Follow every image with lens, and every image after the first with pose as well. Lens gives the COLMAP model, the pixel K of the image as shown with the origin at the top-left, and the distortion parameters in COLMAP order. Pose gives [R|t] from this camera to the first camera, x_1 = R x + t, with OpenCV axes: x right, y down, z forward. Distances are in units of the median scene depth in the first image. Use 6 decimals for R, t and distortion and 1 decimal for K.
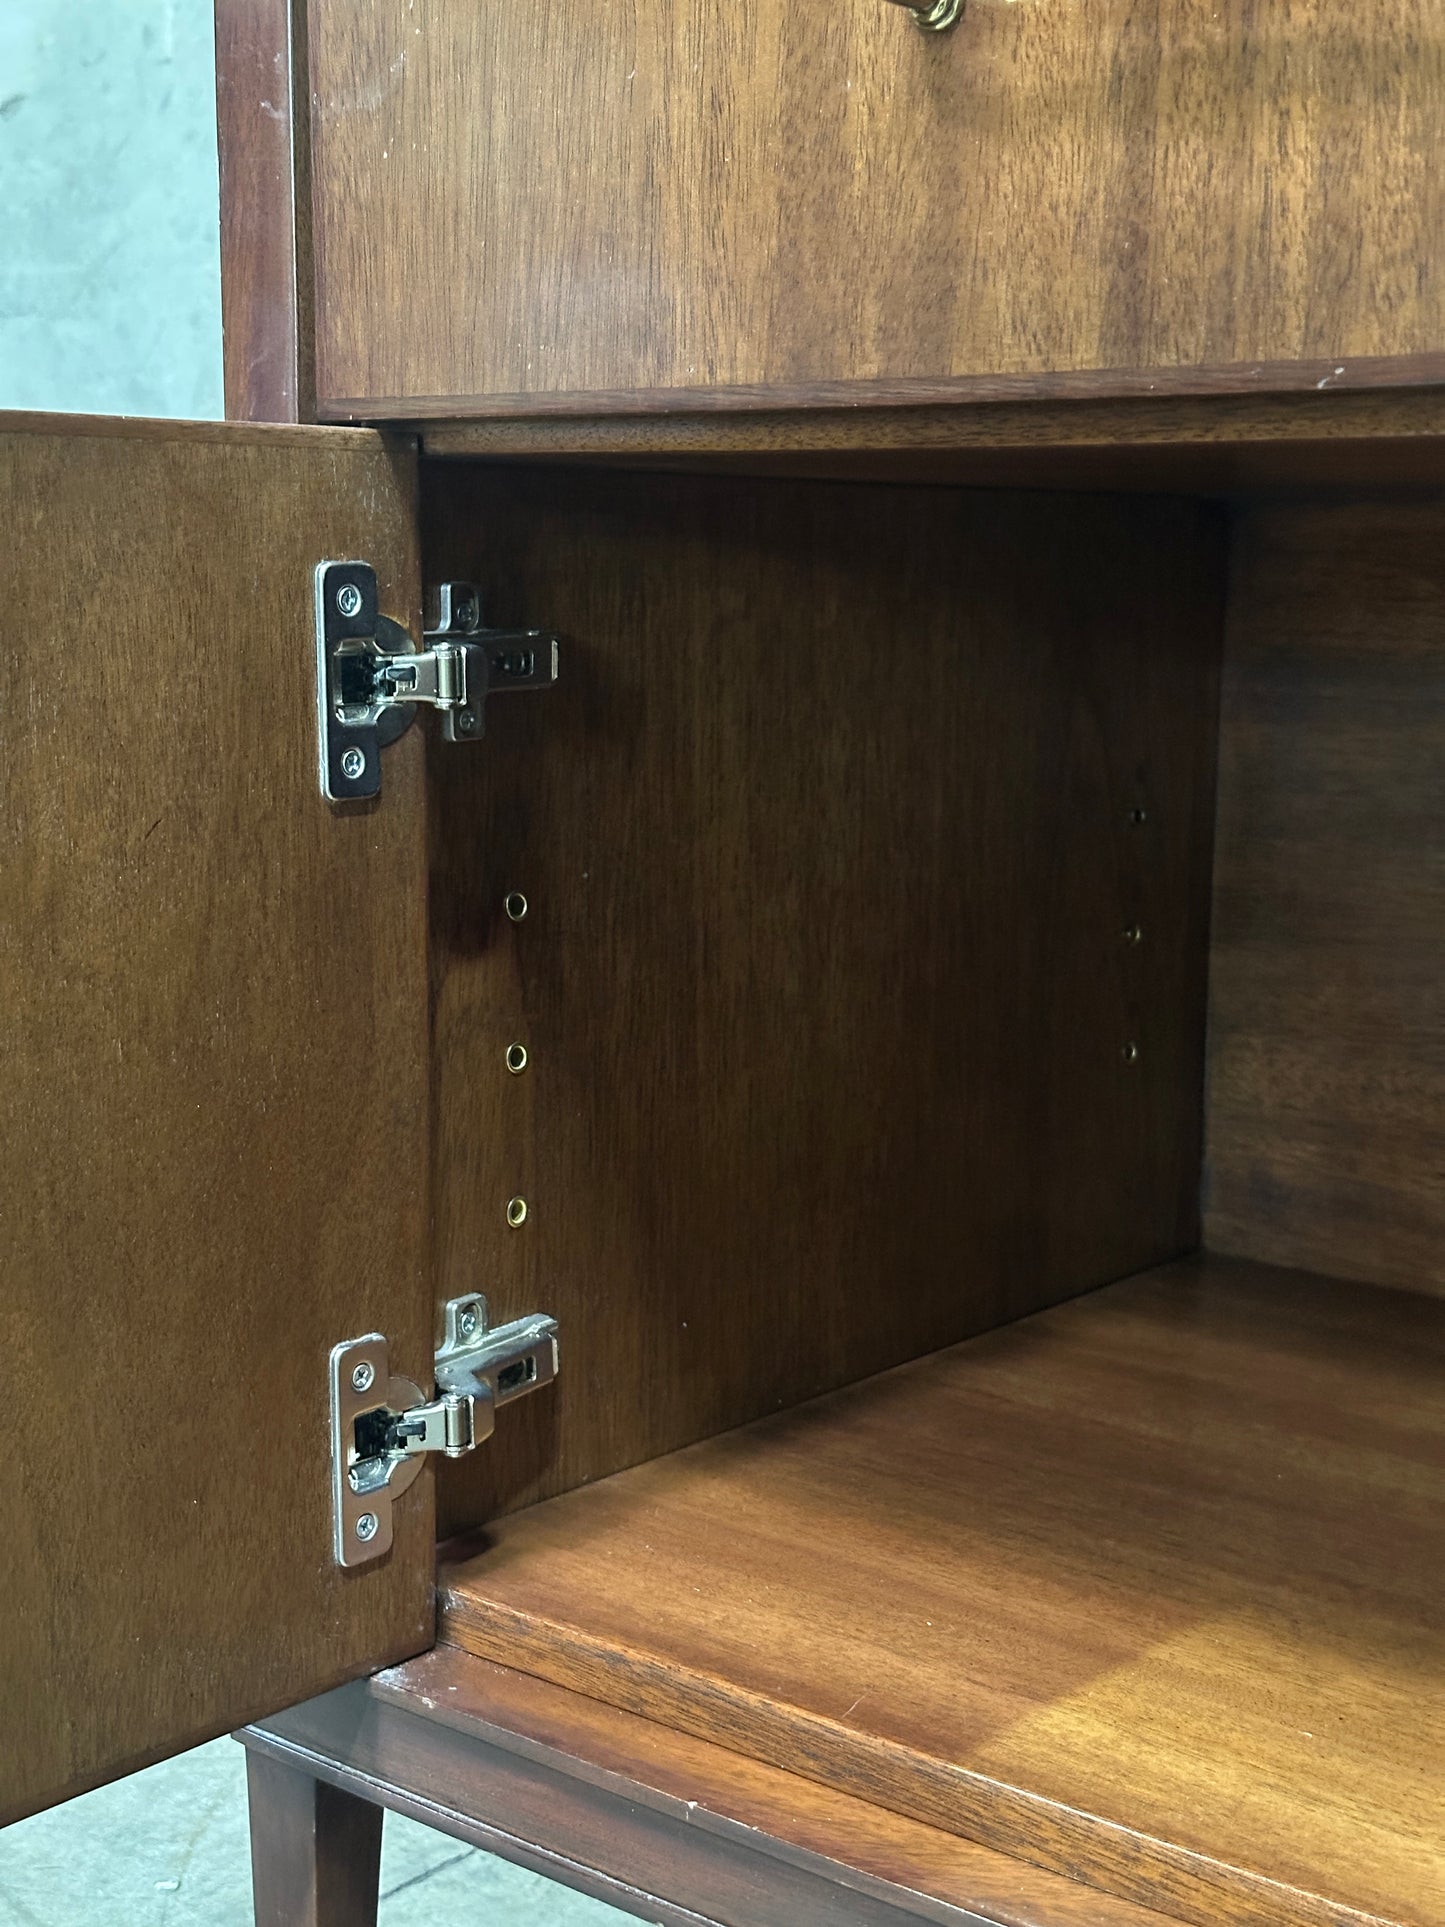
lens RADIAL K [[2683.1, 0, 724.2], [0, 2683.1, 959.6], [0, 0, 1]] dist [0.122838, 0.000000]
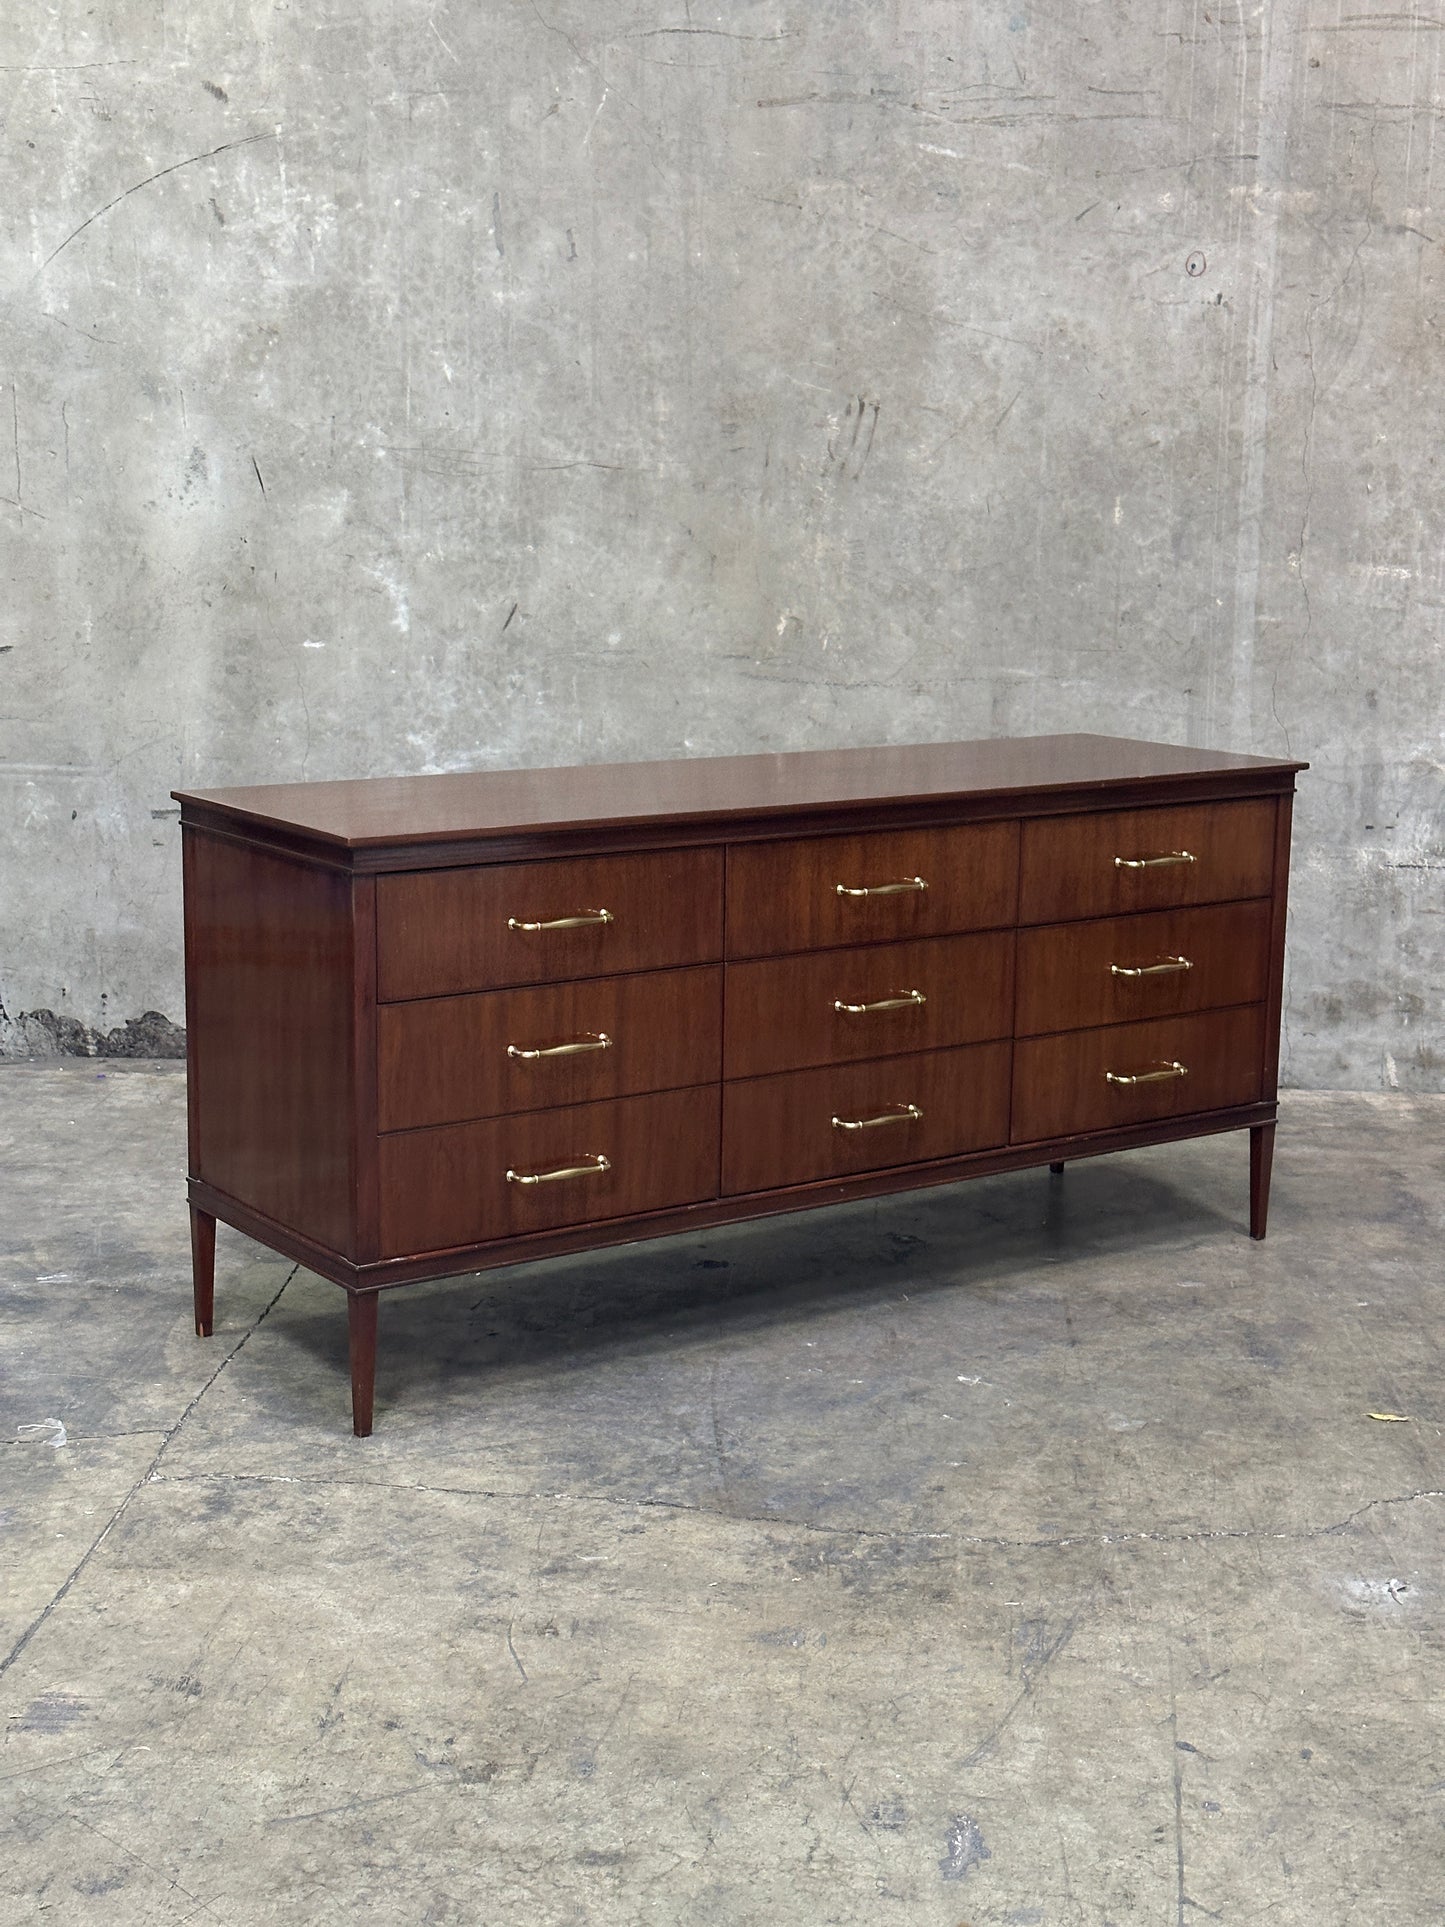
lens RADIAL K [[2683.1, 0, 719.9], [0, 2683.1, 939.7], [0, 0, 1]] dist [0.122838, 0.000000]
pose [[0.817166, -0.112288, 0.565360, -3.587543], [0.087596, 0.993641, 0.070740, -0.394675], [-0.569708, -0.008283, 0.821805, -4.954736]]
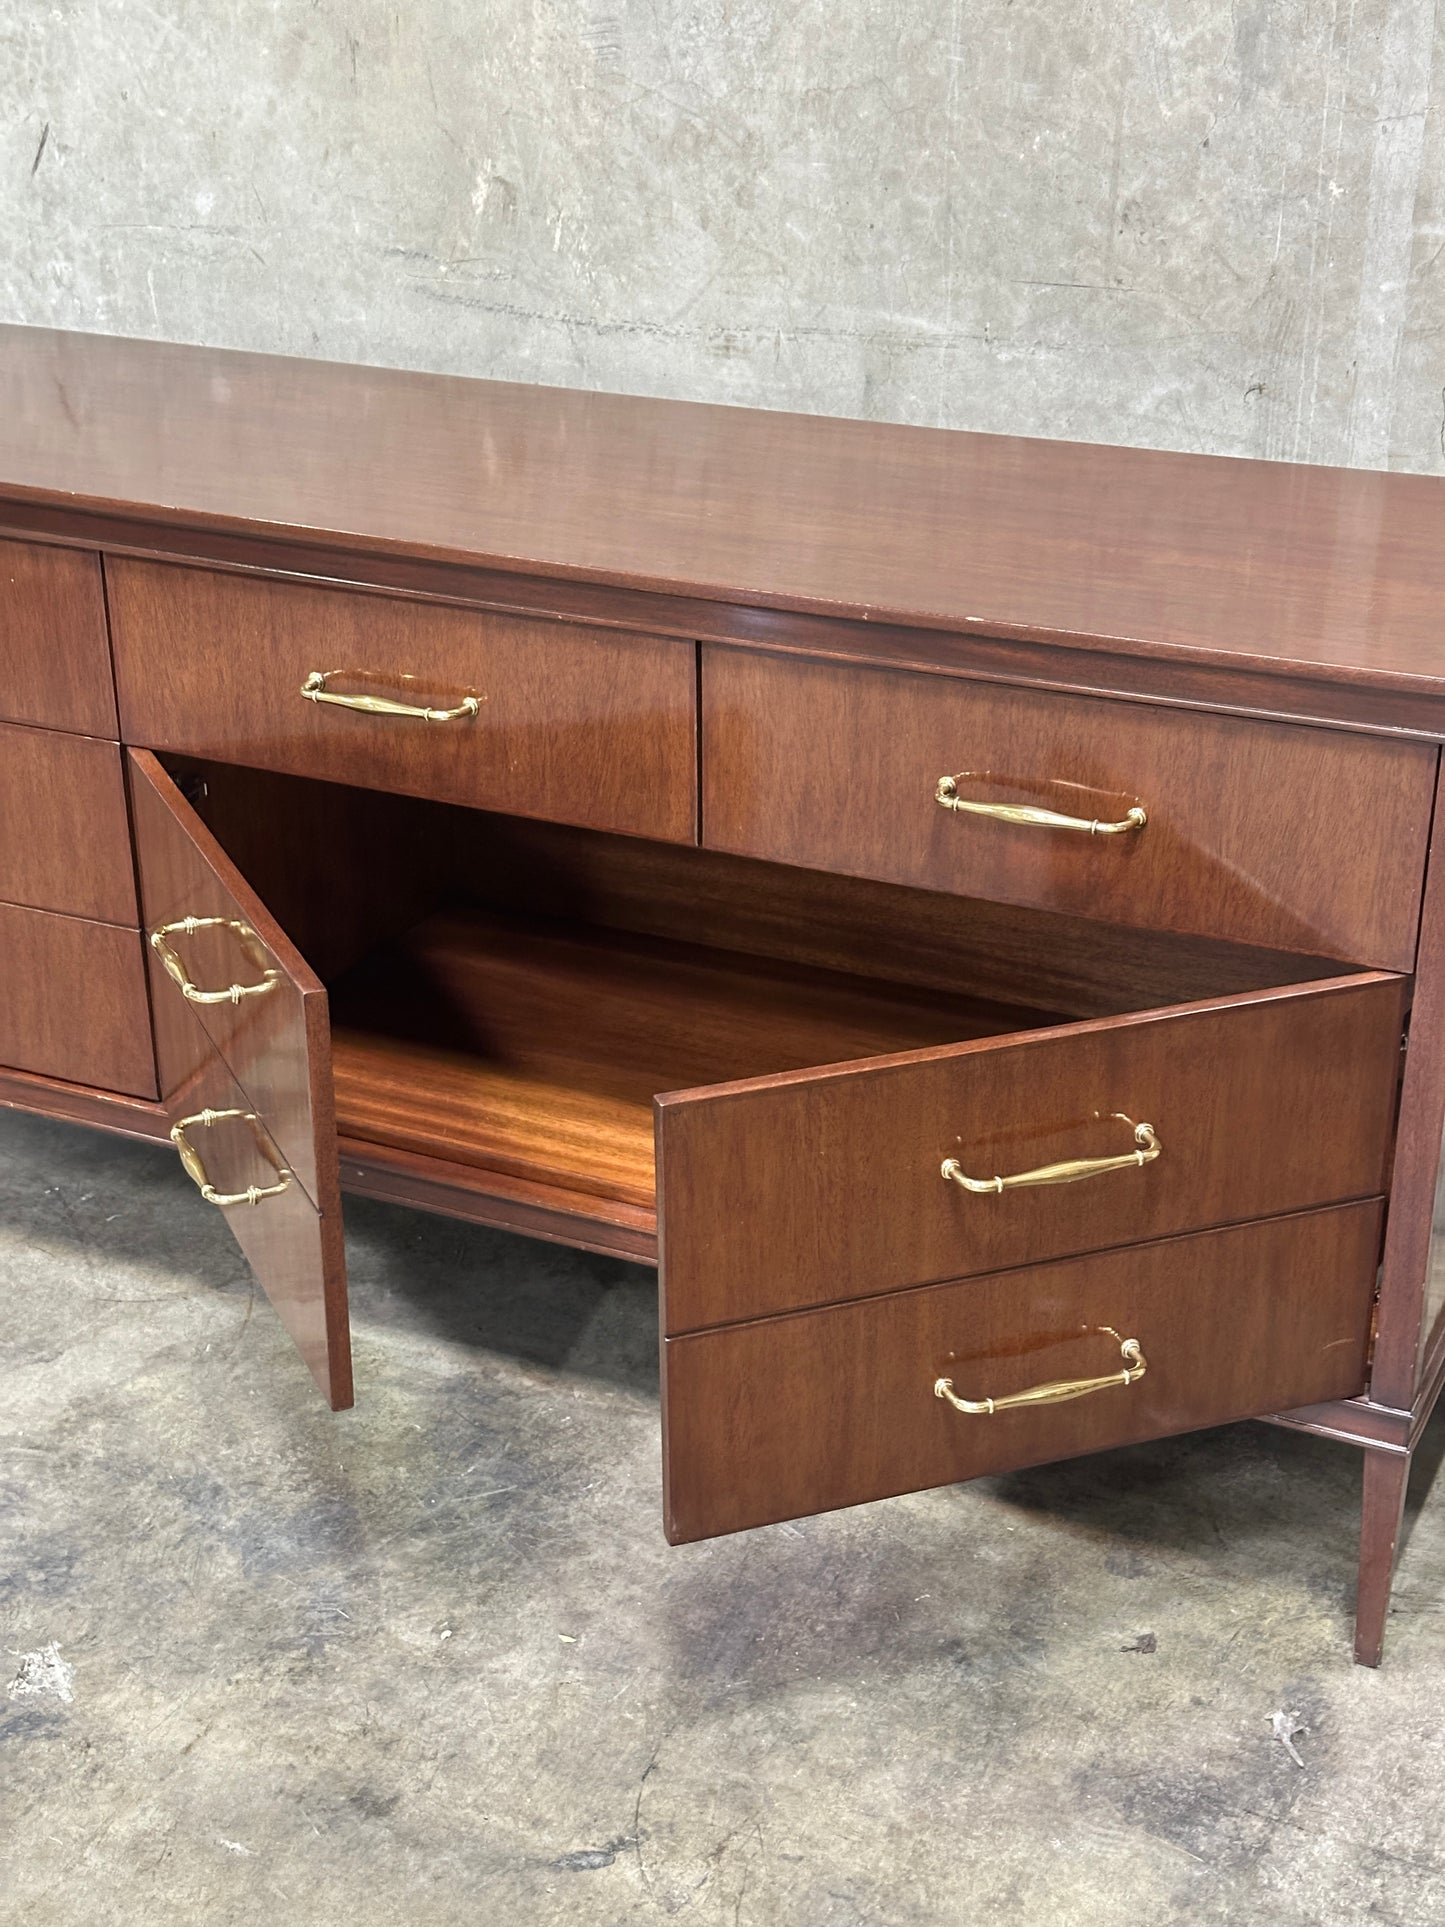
lens RADIAL K [[2683.1, 0, 726.7], [0, 2683.1, 973.3], [0, 0, 1]] dist [0.122838, 0.000000]
pose [[0.972559, -0.108466, 0.205826, 0.454861], [0.048776, 0.960074, 0.275463, -0.713644], [-0.227486, -0.257864, 0.939019, -2.739656]]
